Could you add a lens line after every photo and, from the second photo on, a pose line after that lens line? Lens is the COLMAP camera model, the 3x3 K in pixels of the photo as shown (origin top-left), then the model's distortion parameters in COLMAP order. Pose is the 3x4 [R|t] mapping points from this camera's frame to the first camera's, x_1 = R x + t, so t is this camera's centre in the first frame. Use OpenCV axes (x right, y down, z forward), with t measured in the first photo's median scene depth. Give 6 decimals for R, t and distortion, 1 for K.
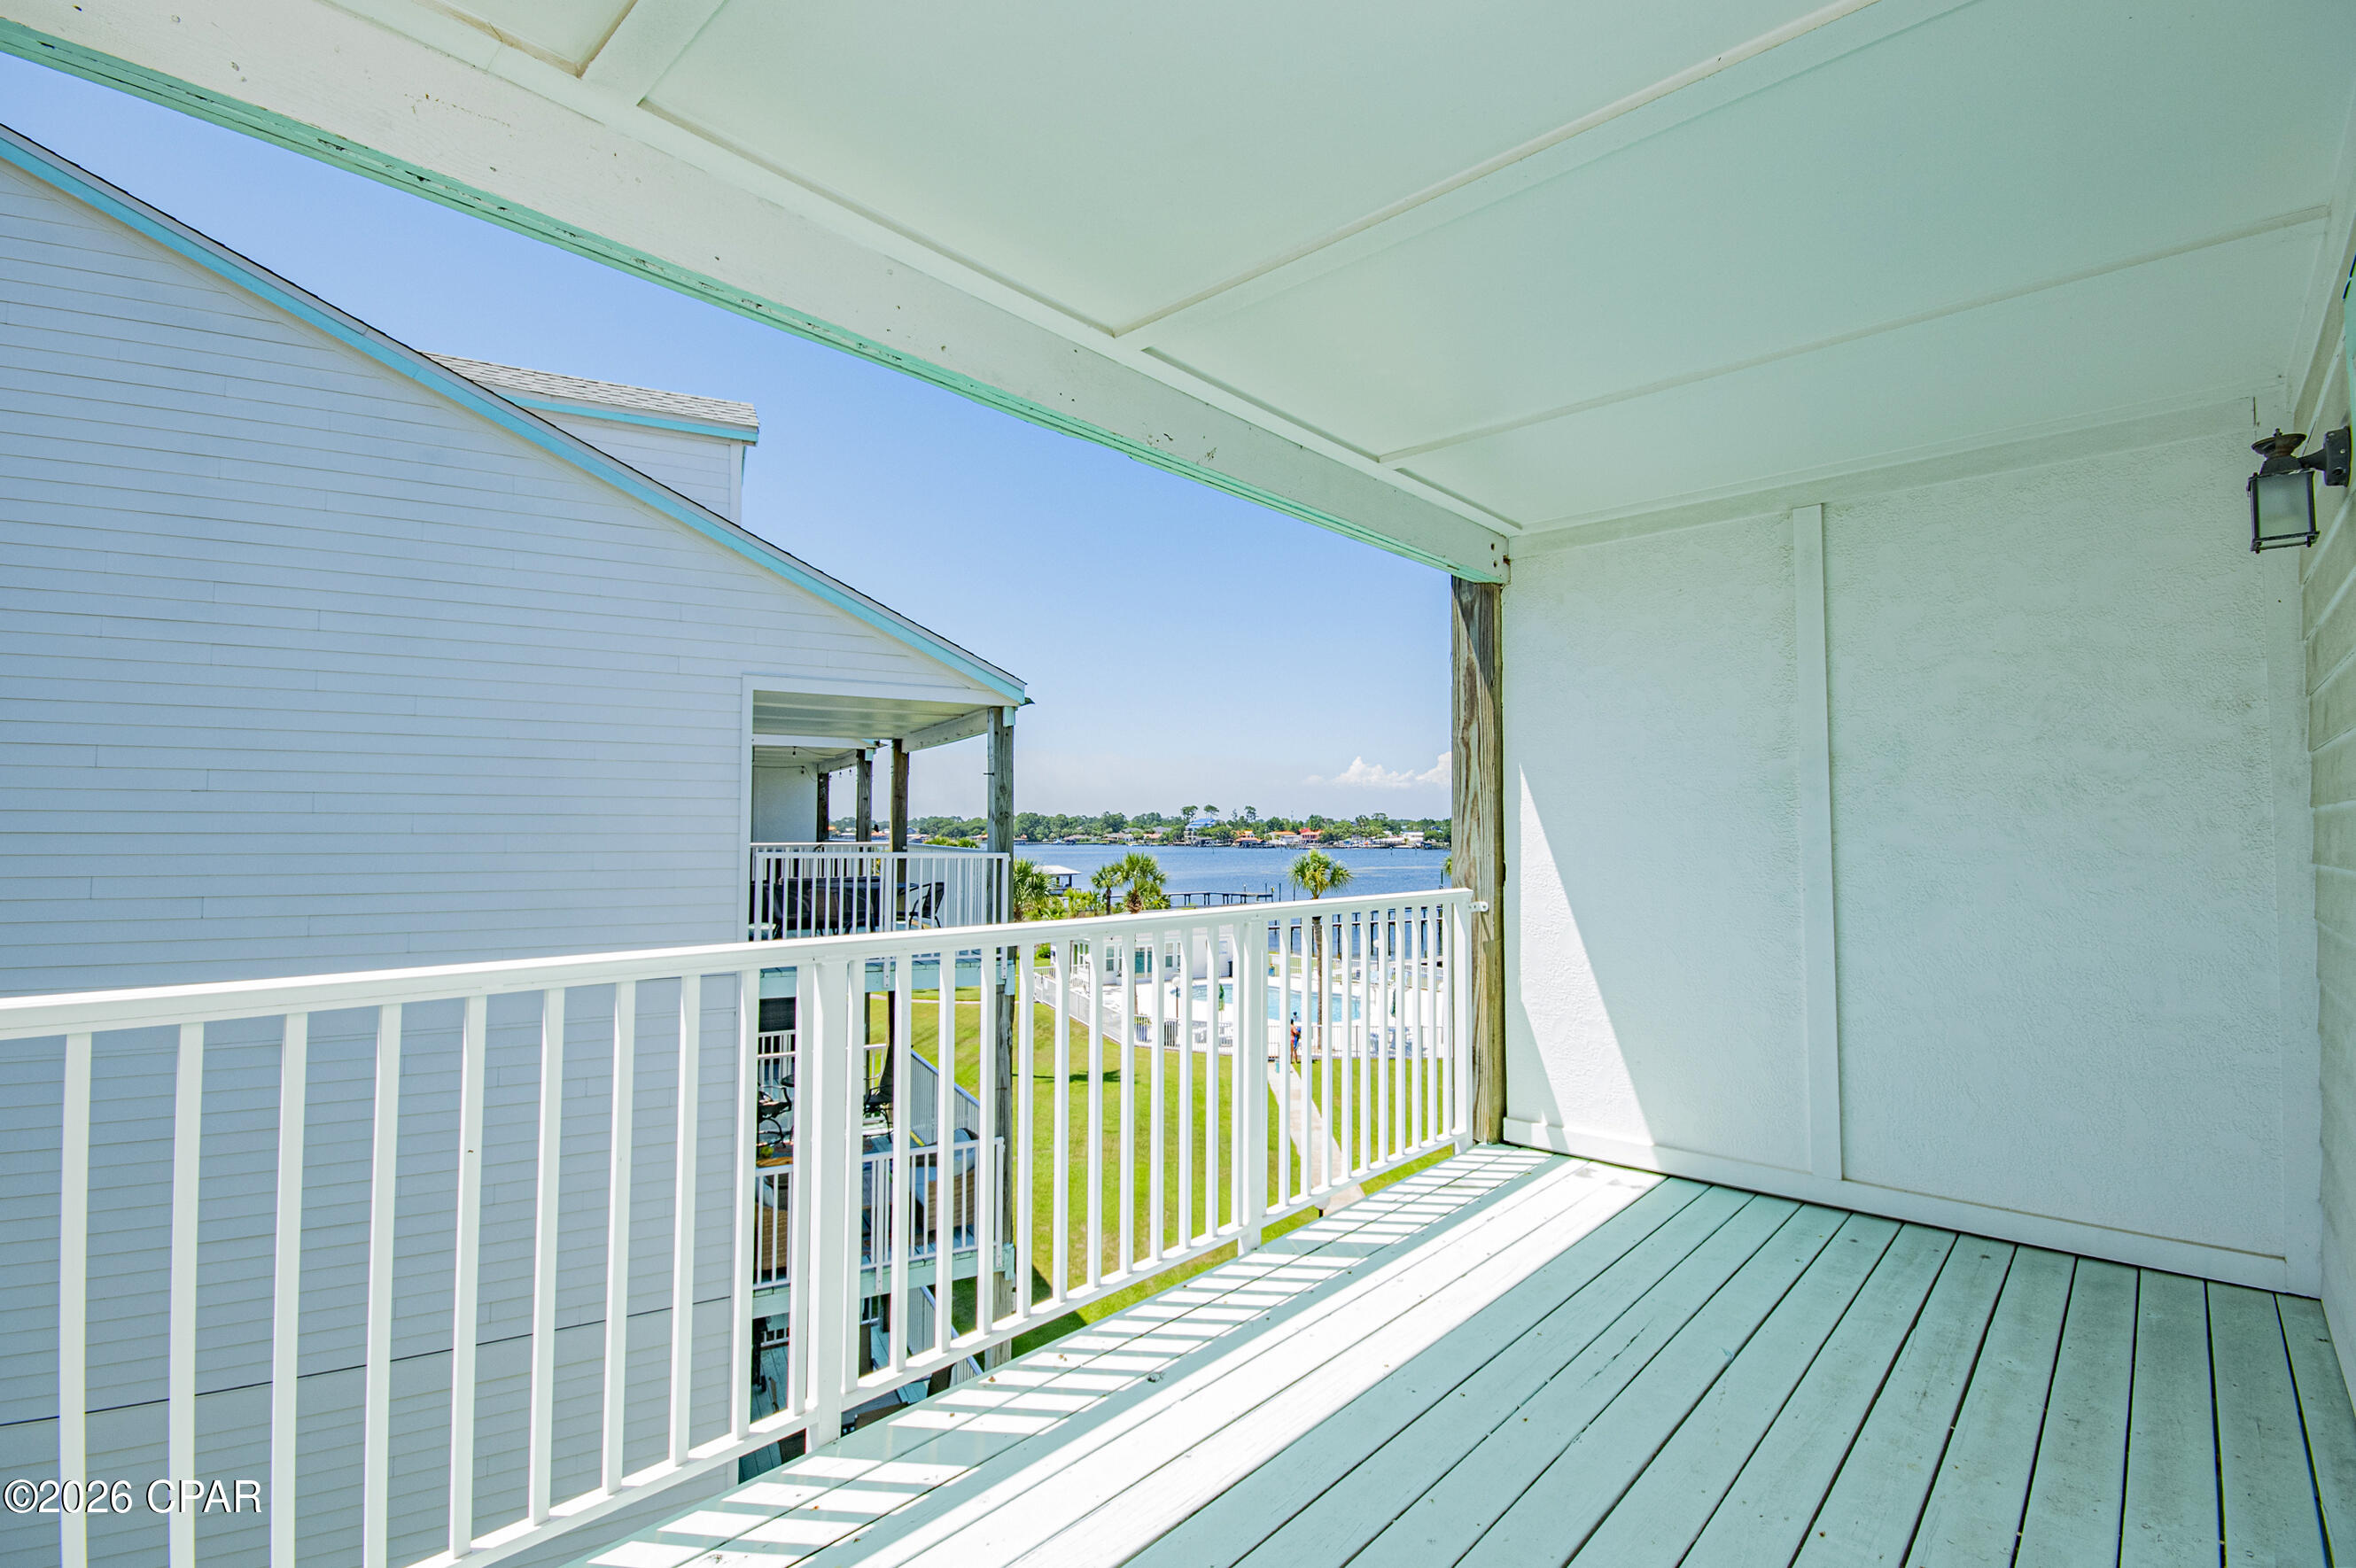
lens RADIAL K [[1063.2, 0, 1185.8], [0, 1063.2, 780.8], [0, 0, 1]] dist [-0.009327, -0.000880]
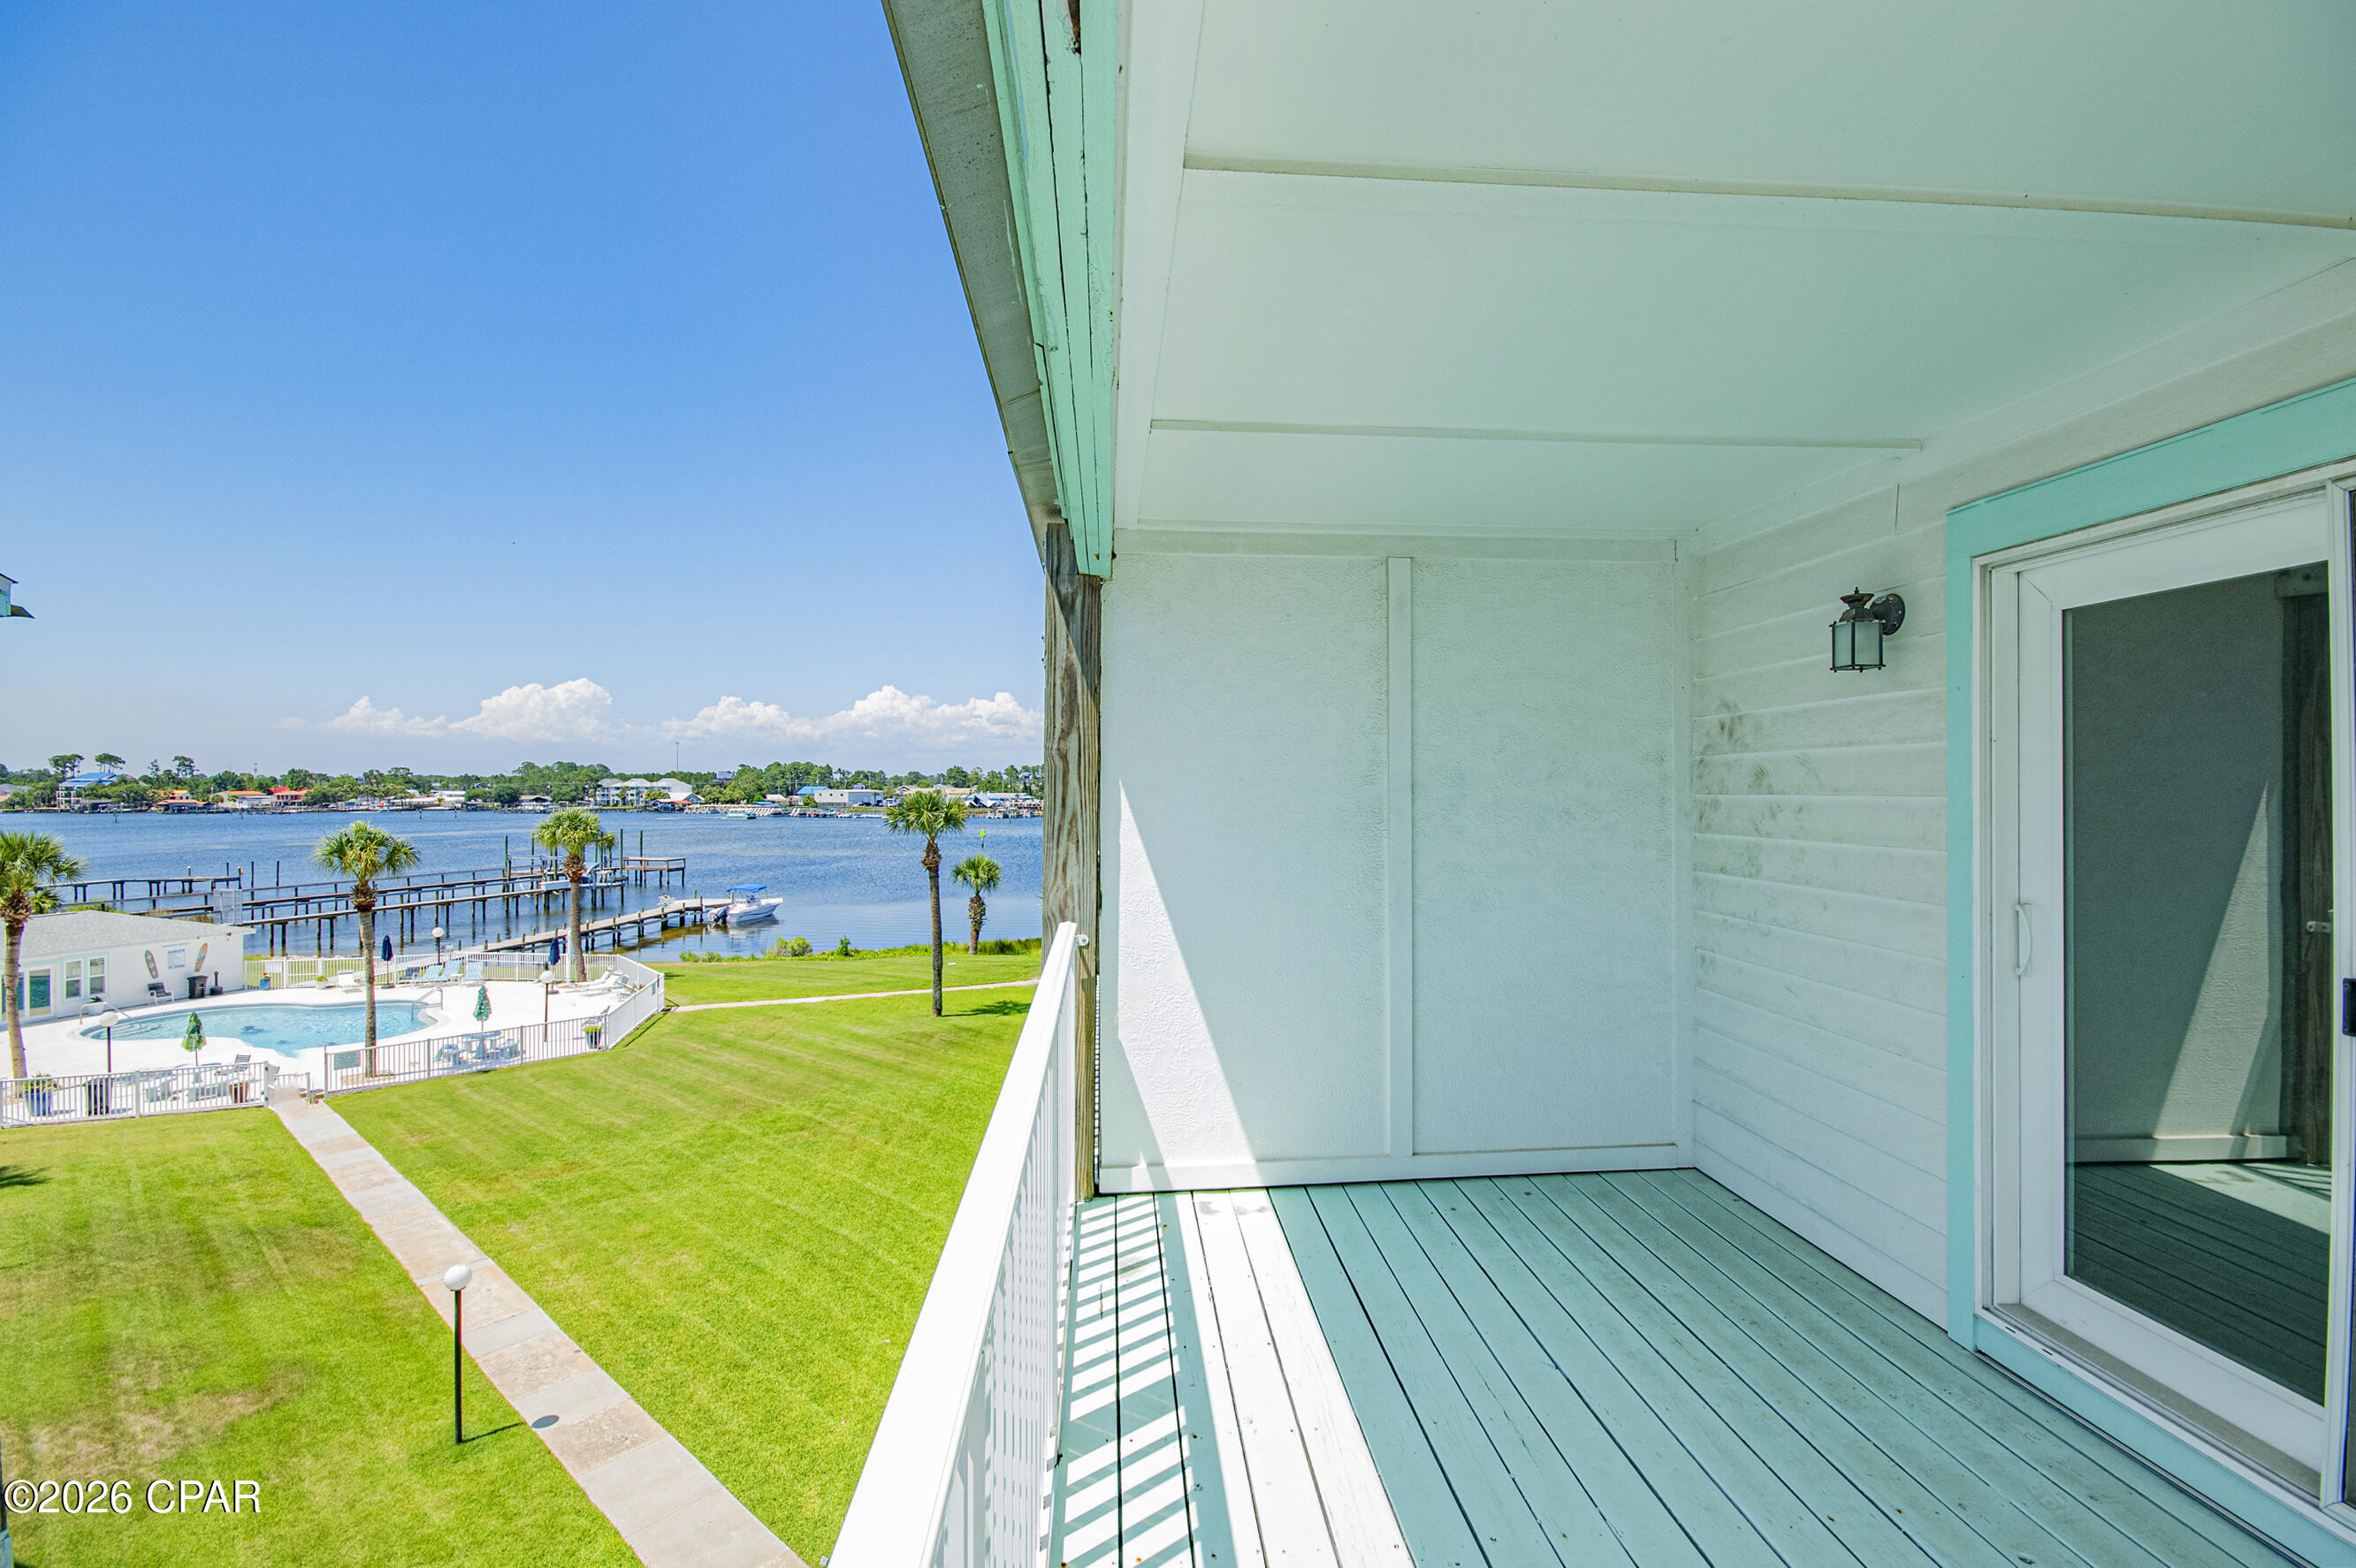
lens RADIAL K [[1063.2, 0, 1185.8], [0, 1063.2, 780.8], [0, 0, 1]] dist [-0.009327, -0.000880]
pose [[0.680038, -0.000116, 0.733177, -0.334412], [-0.030046, 0.999156, 0.028027, -0.045370], [-0.732561, -0.041088, 0.679460, 0.356706]]
